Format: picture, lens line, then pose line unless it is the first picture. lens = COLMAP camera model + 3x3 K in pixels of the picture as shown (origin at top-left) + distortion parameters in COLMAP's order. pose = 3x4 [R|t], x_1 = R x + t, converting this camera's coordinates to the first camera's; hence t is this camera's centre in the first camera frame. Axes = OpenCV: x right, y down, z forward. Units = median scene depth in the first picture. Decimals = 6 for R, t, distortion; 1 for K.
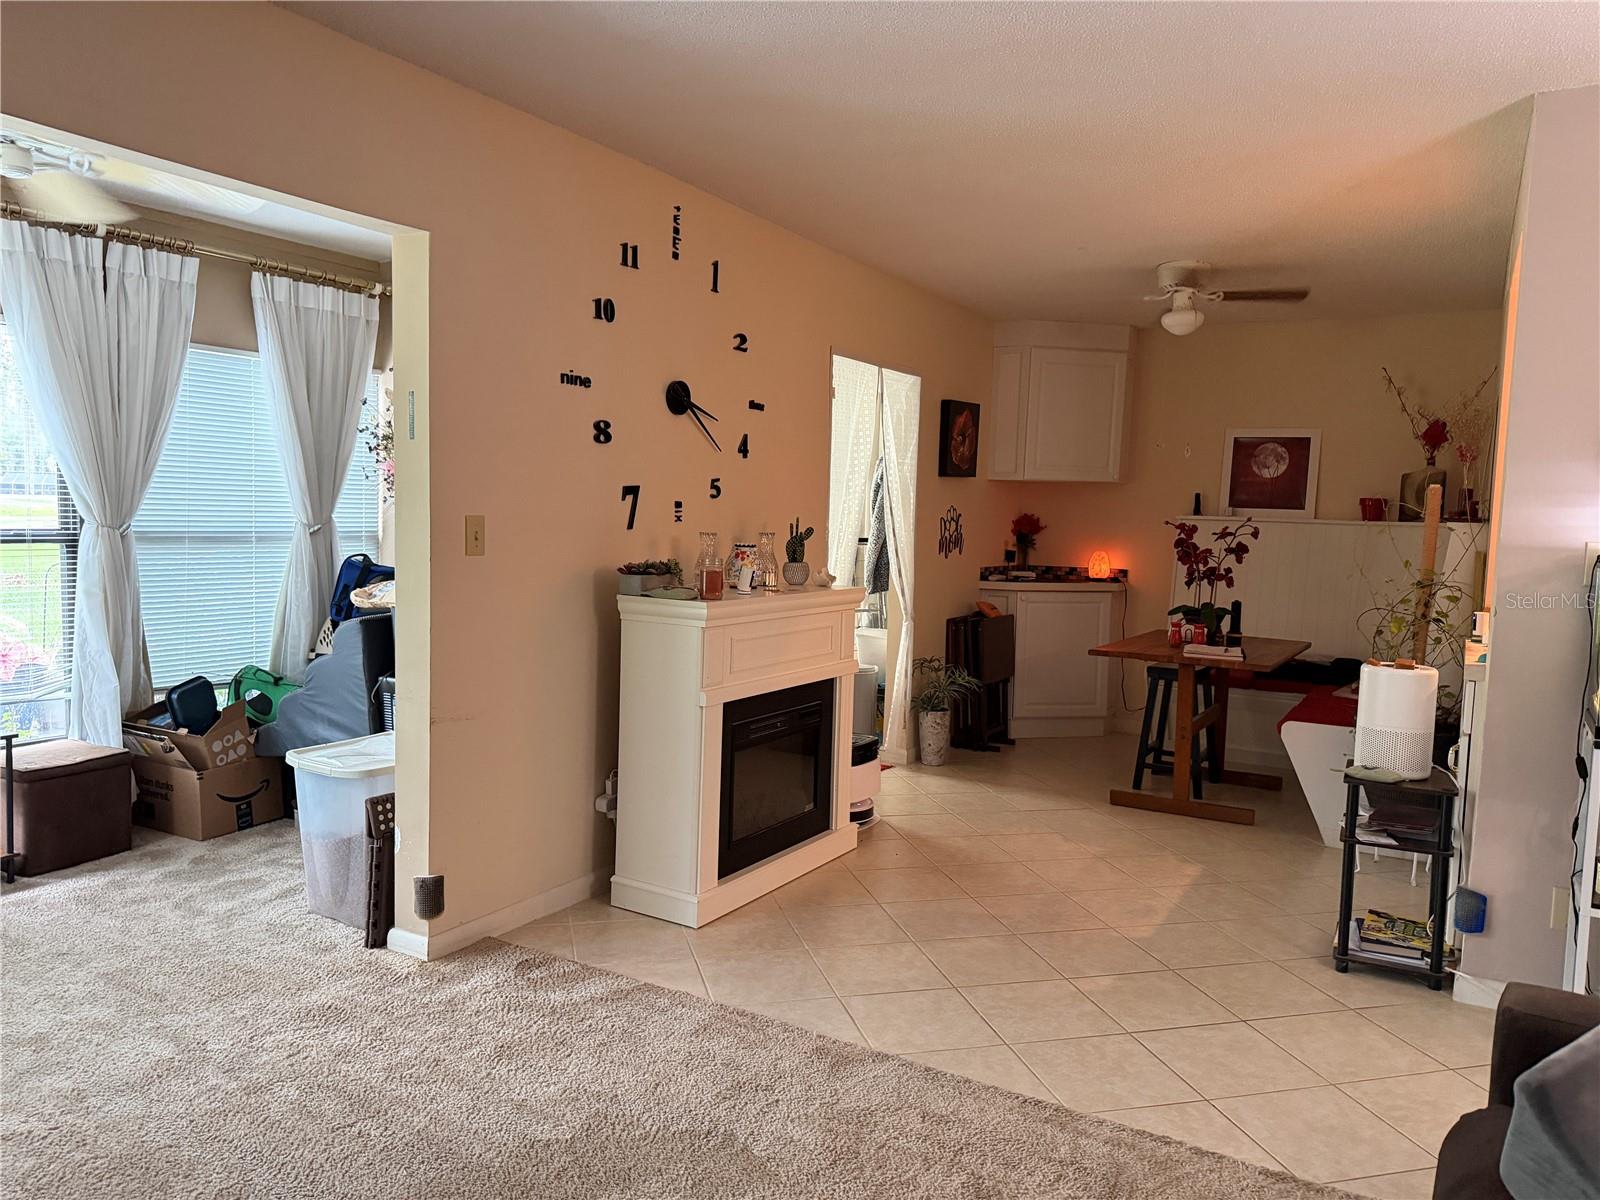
lens RADIAL K [[1097.3, 0, 801.6], [0, 1097.3, 605.5], [0, 0, 1]] dist [0.102166, -0.132884]
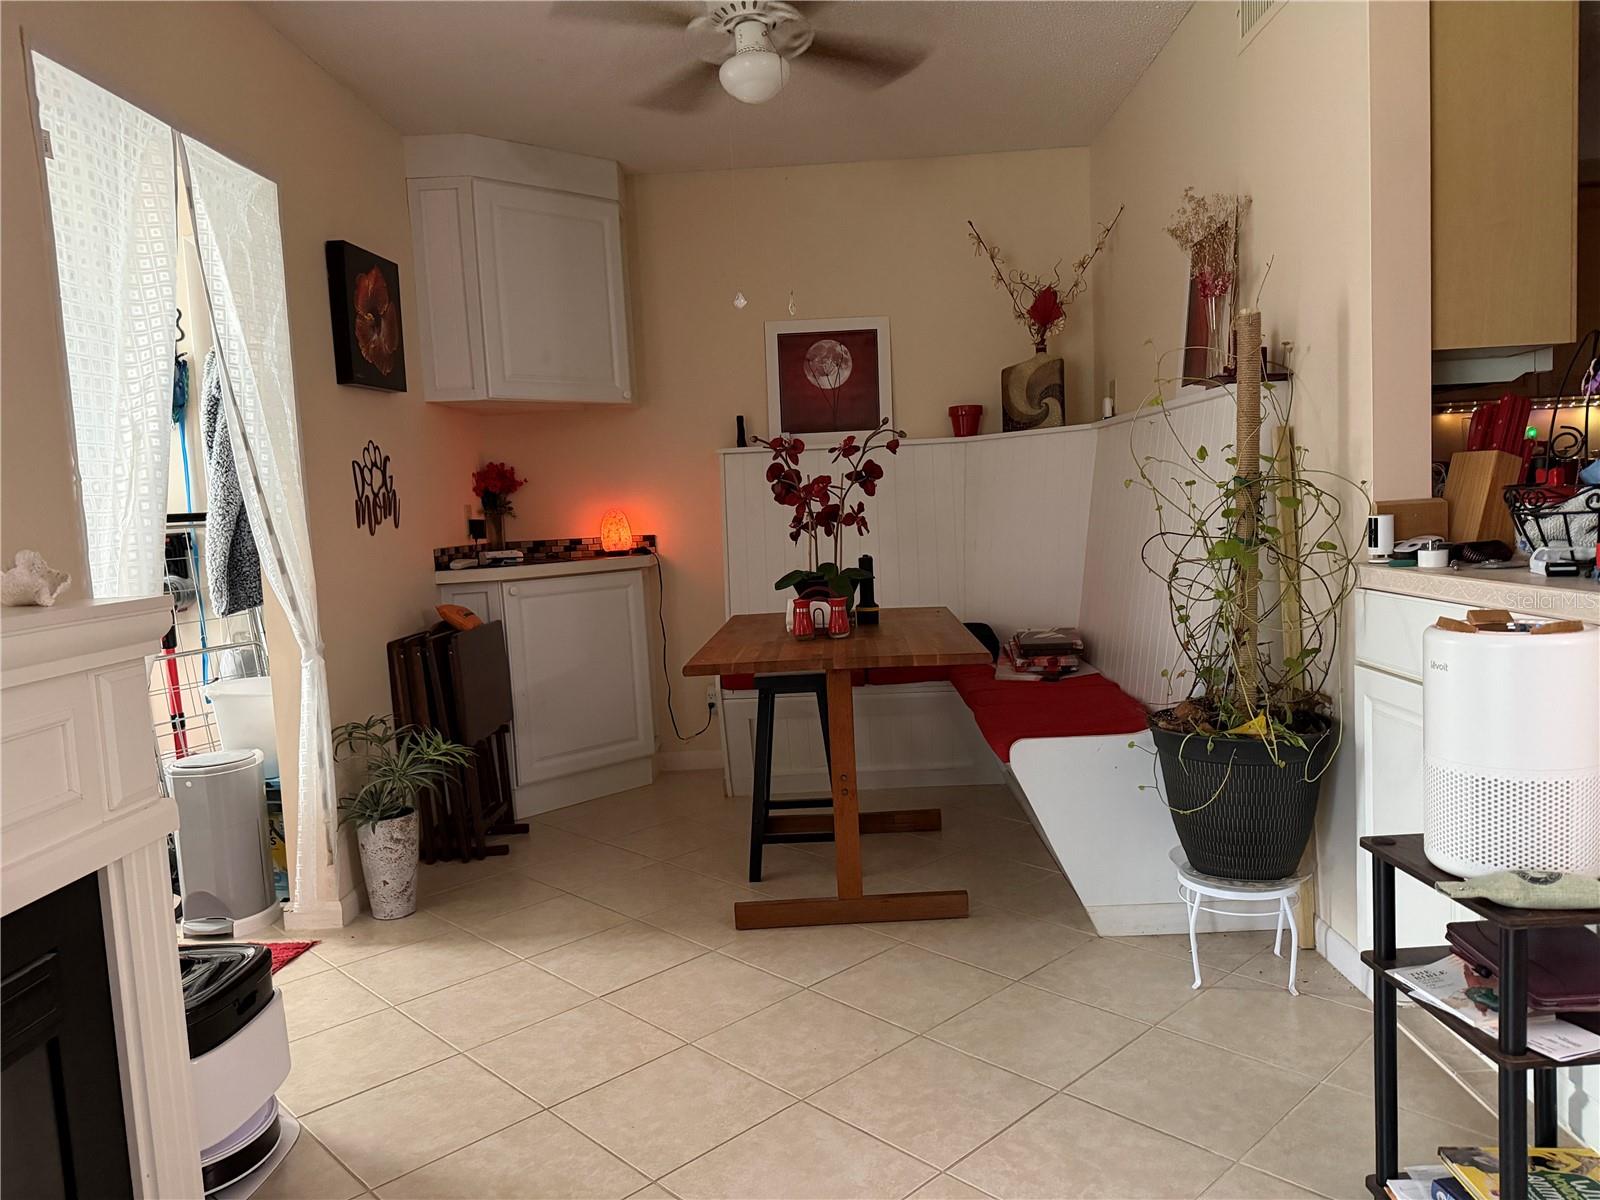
lens RADIAL K [[1120.9, 0, 800.0], [0, 1120.9, 600.0], [0, 0, 1]] dist [0.100630, -0.156143]
pose [[0.869406, -0.114625, 0.480618, 0.051242], [0.116340, 0.992860, 0.026341, -0.000478], [-0.480206, 0.033014, 0.876534, 0.504324]]
